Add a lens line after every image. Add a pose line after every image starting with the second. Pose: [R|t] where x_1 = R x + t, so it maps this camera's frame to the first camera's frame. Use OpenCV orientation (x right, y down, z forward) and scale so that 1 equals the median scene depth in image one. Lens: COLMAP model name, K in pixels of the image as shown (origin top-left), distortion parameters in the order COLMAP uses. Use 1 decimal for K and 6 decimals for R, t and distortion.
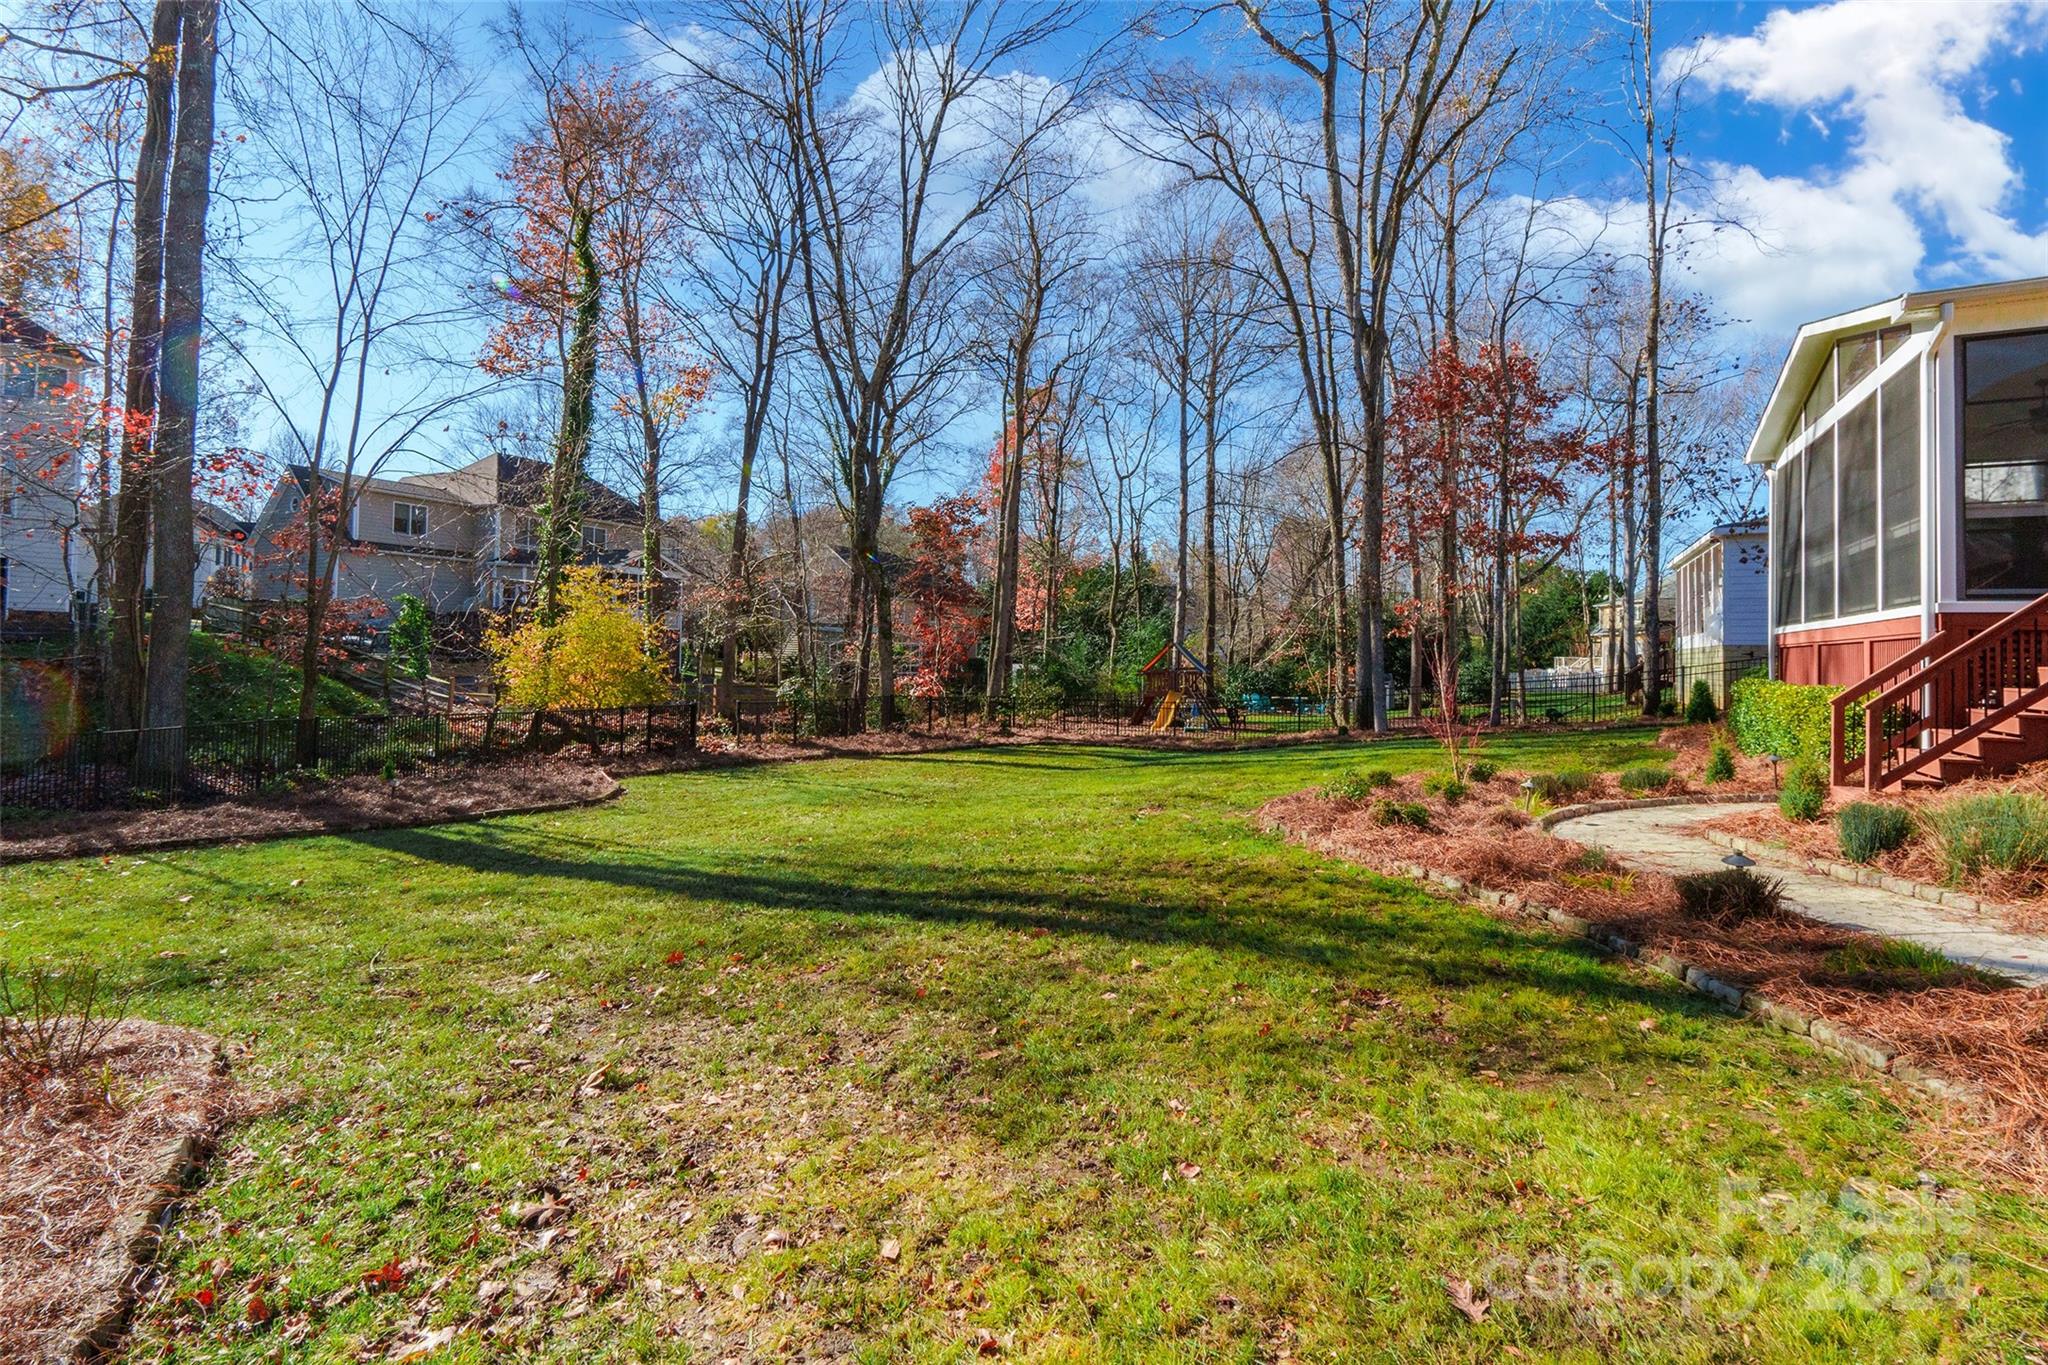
lens RADIAL K [[929.2, 0, 1024.0], [0, 929.2, 682.5], [0, 0, 1]] dist [-0.019433, -0.000269]
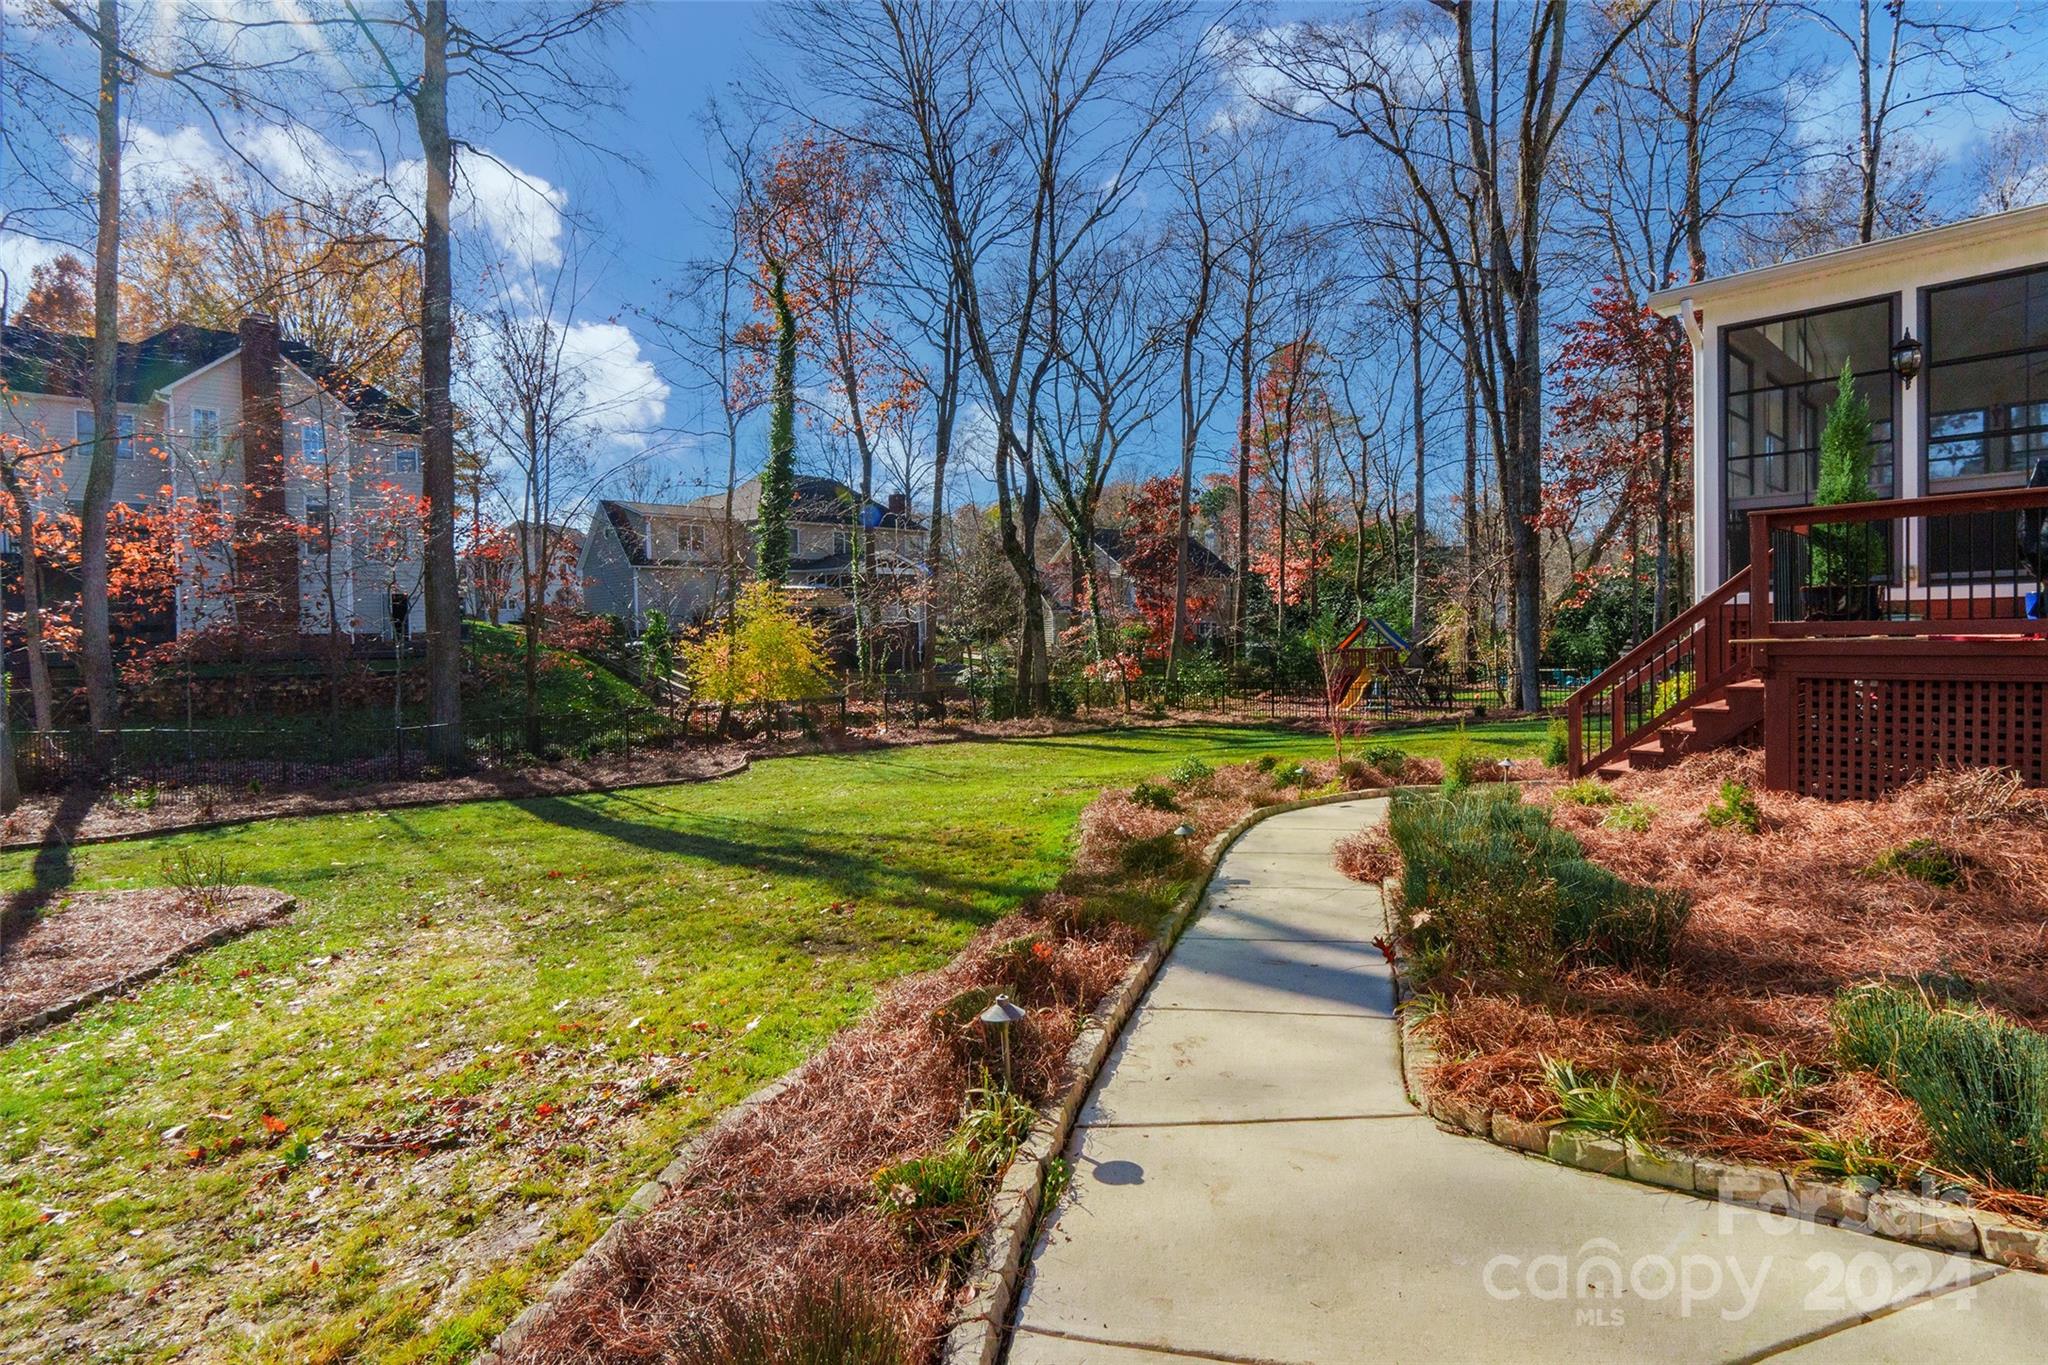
lens RADIAL K [[955.2, 0, 1024.0], [0, 955.2, 682.5], [0, 0, 1]] dist [-0.001156, -0.000301]
pose [[0.956856, -0.021525, -0.289764, 0.176943], [0.028036, 0.999439, 0.018336, -0.008695], [0.289207, -0.025669, 0.956922, -0.073731]]
